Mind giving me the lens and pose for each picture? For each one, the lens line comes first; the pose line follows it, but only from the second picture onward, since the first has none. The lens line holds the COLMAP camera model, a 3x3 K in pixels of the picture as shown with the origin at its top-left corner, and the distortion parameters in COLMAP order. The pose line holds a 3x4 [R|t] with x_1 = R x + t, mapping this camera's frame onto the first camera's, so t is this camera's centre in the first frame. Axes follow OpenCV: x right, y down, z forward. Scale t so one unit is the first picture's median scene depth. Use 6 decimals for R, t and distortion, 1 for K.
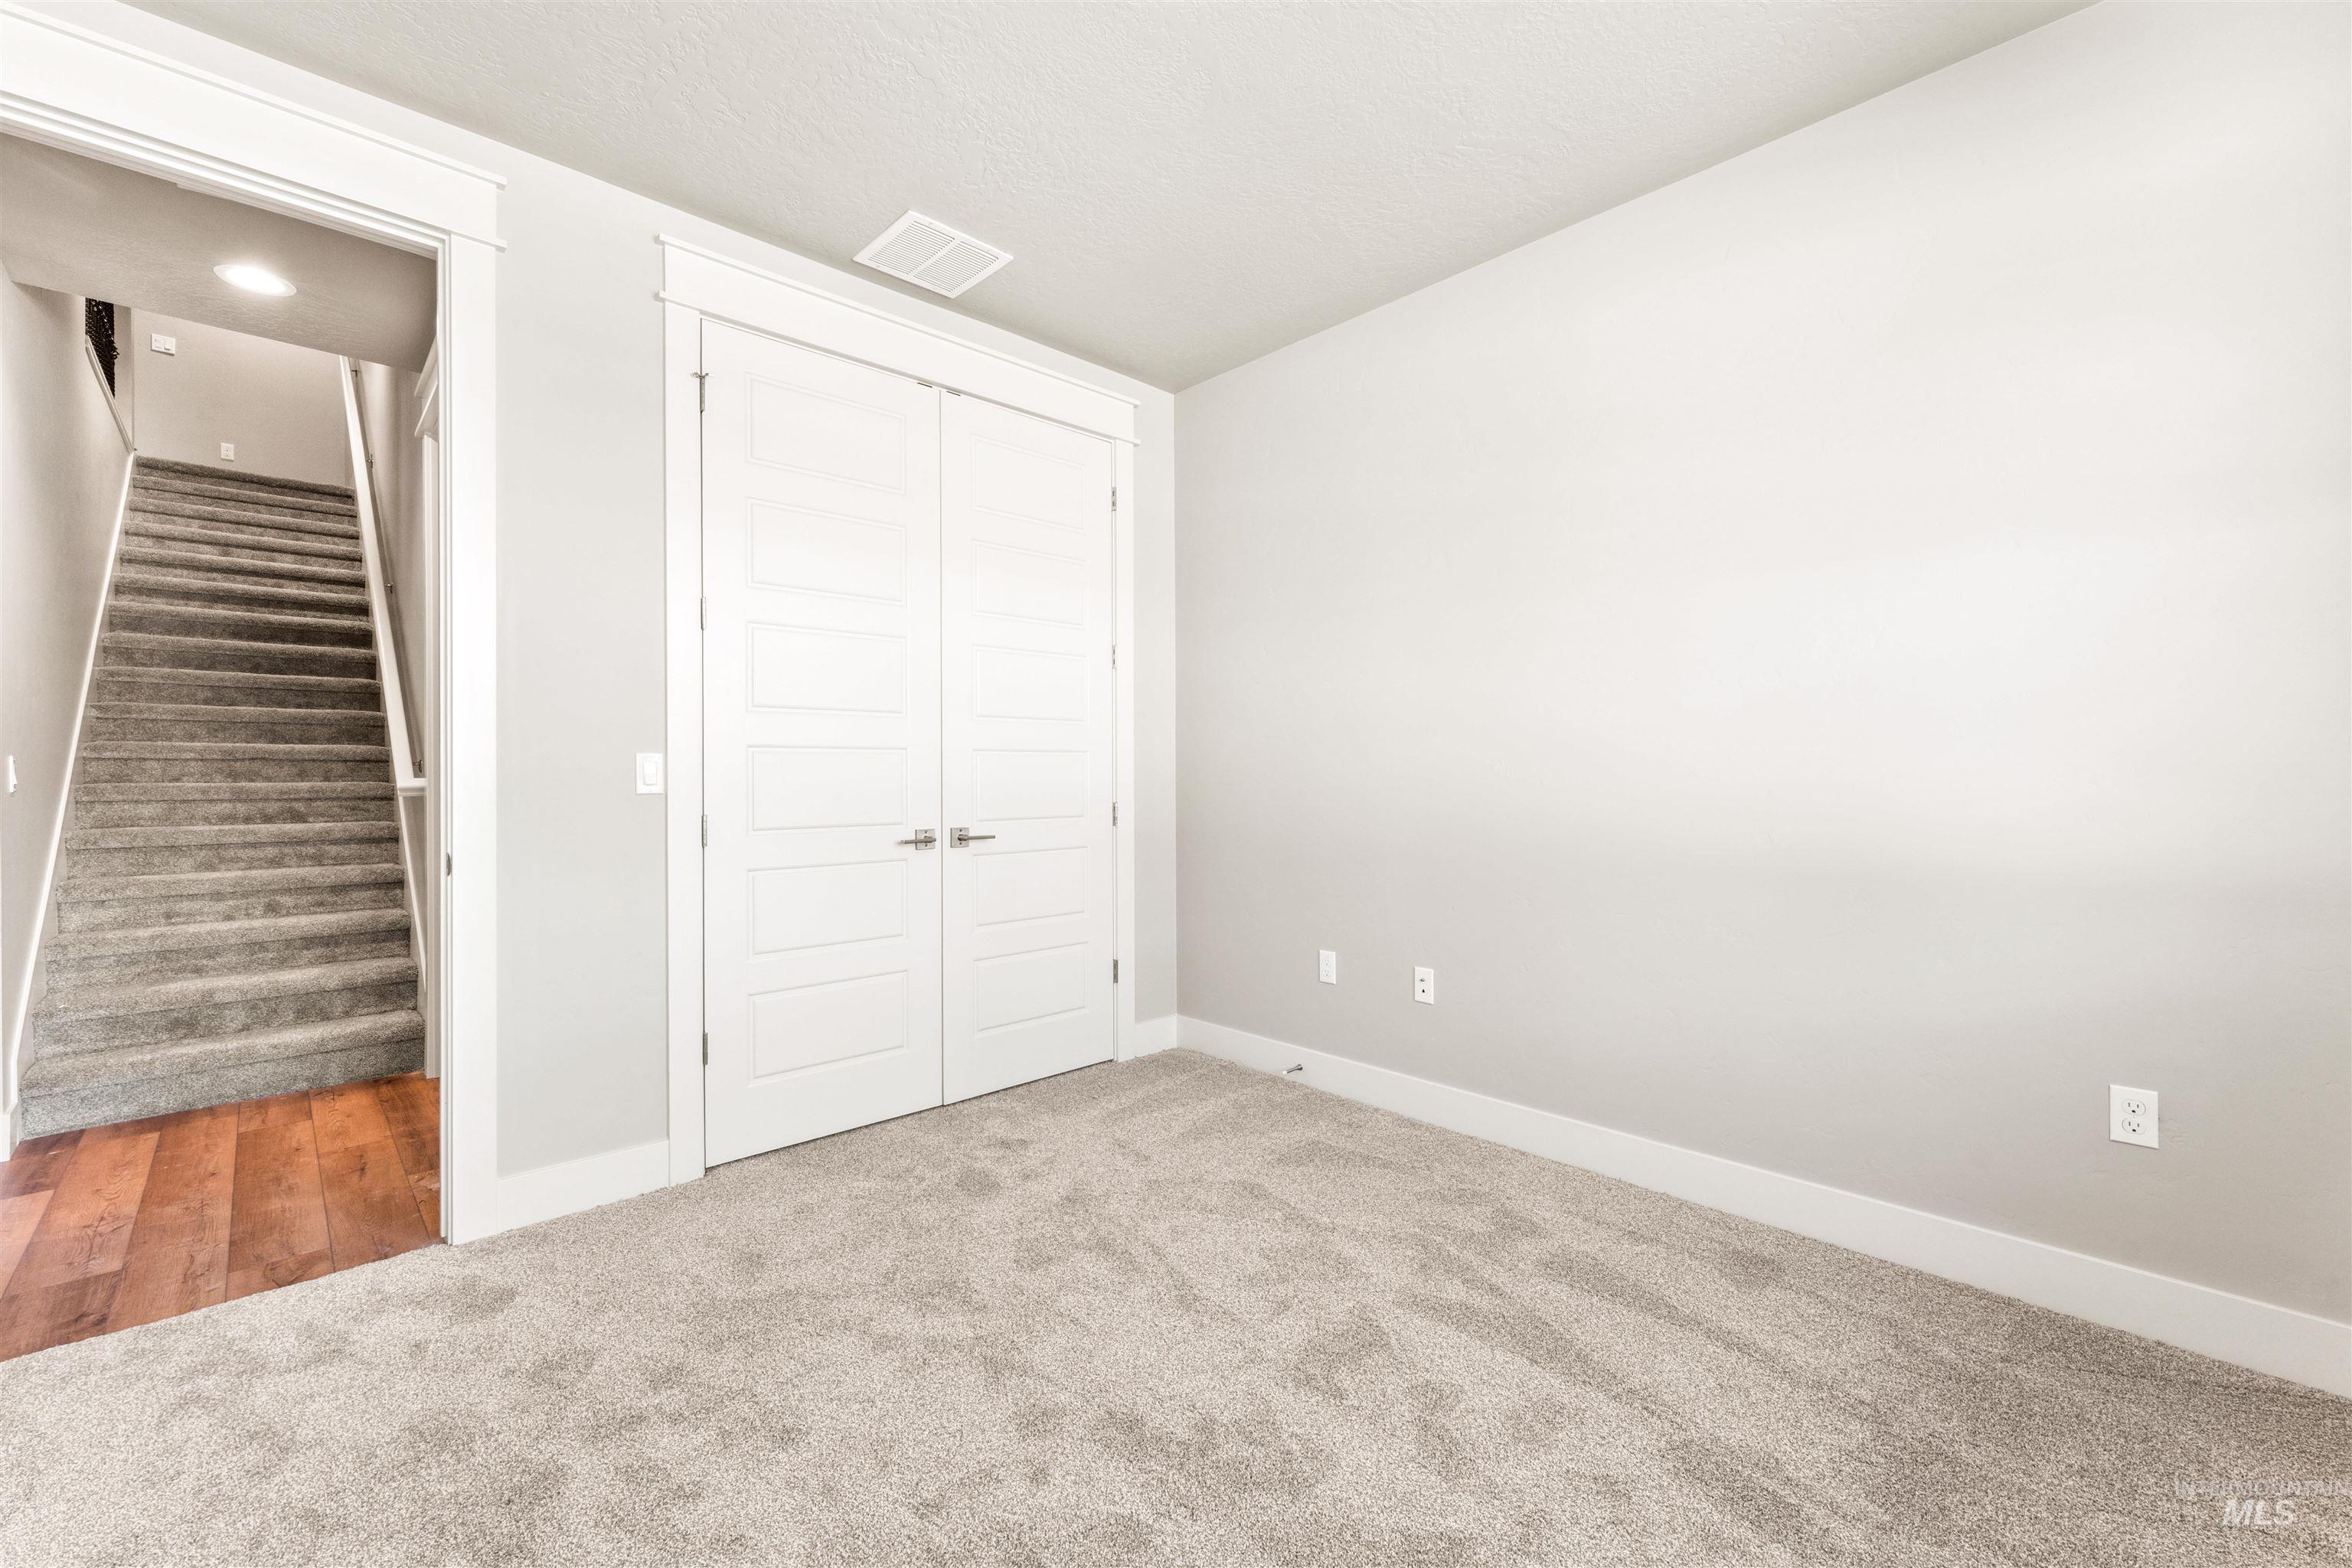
lens RADIAL K [[949.8, 0, 1176.0], [0, 949.8, 784.0], [0, 0, 1]] dist [0.001398, -0.000069]
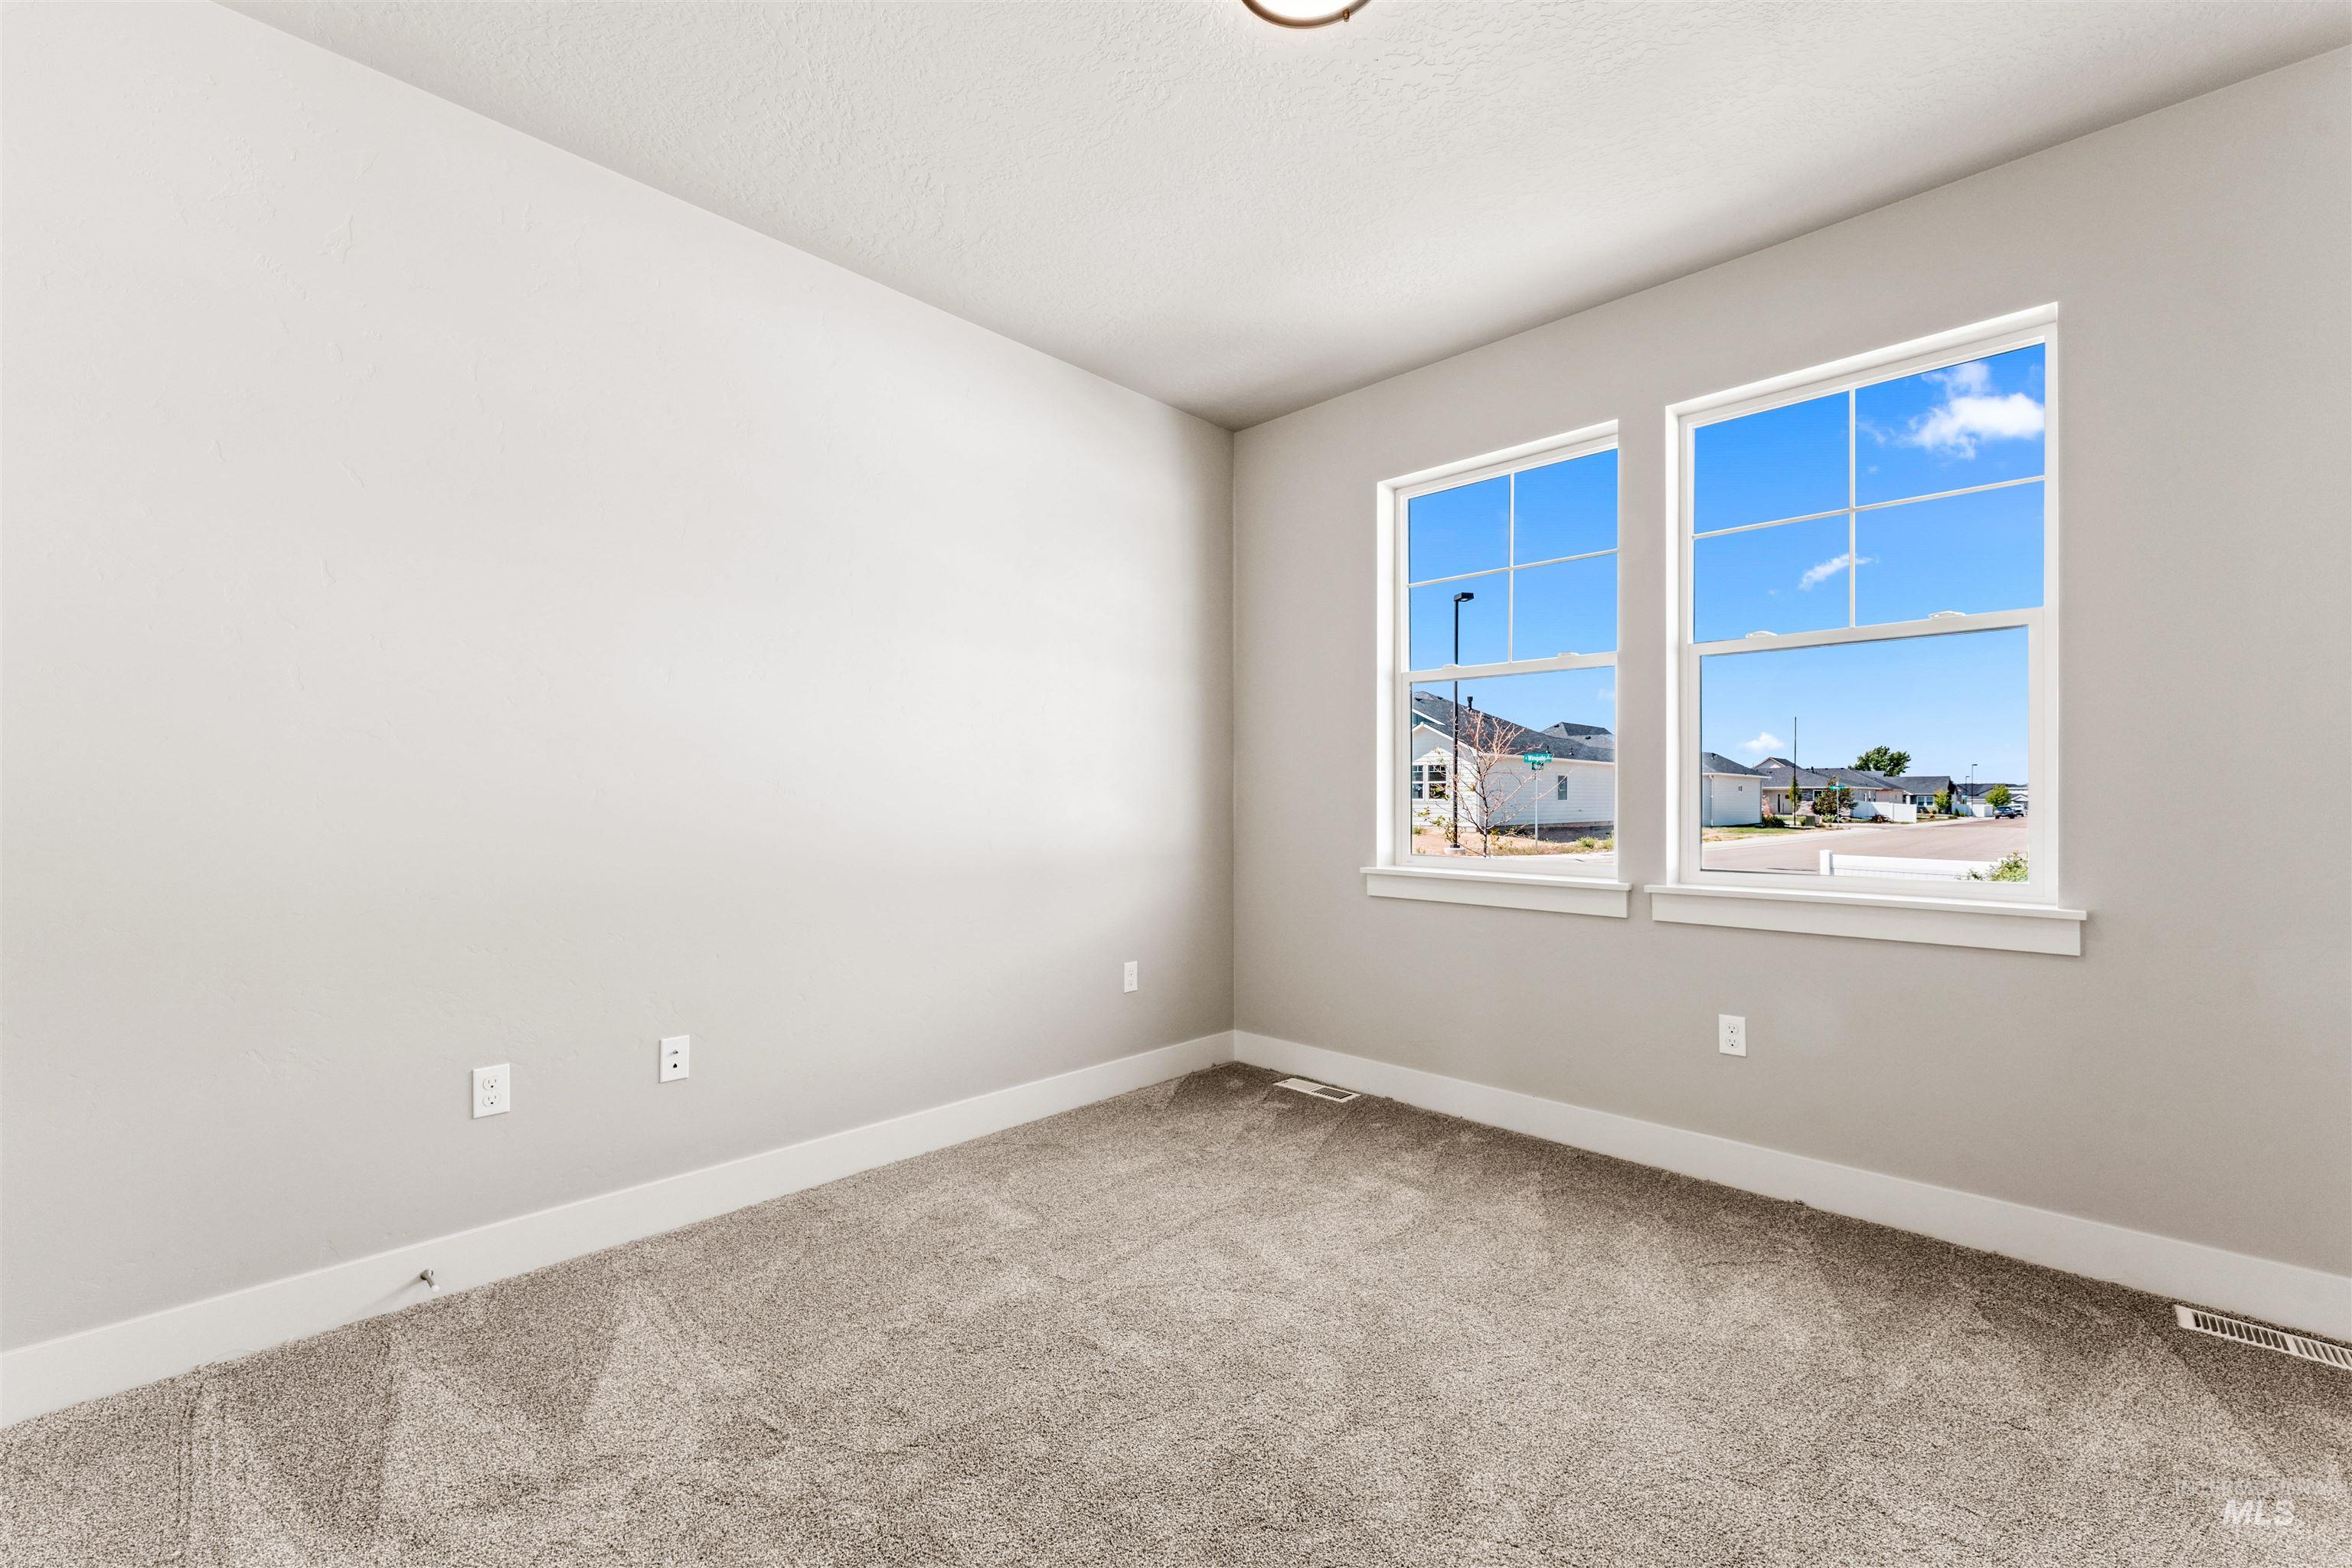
lens RADIAL K [[949.8, 0, 1176.0], [0, 949.8, 784.0], [0, 0, 1]] dist [0.001398, -0.000069]
pose [[-0.043963, 0.017260, 0.998884, -0.600315], [0.005904, 0.999838, -0.017017, -0.004007], [-0.999016, 0.005149, -0.044058, 0.650137]]
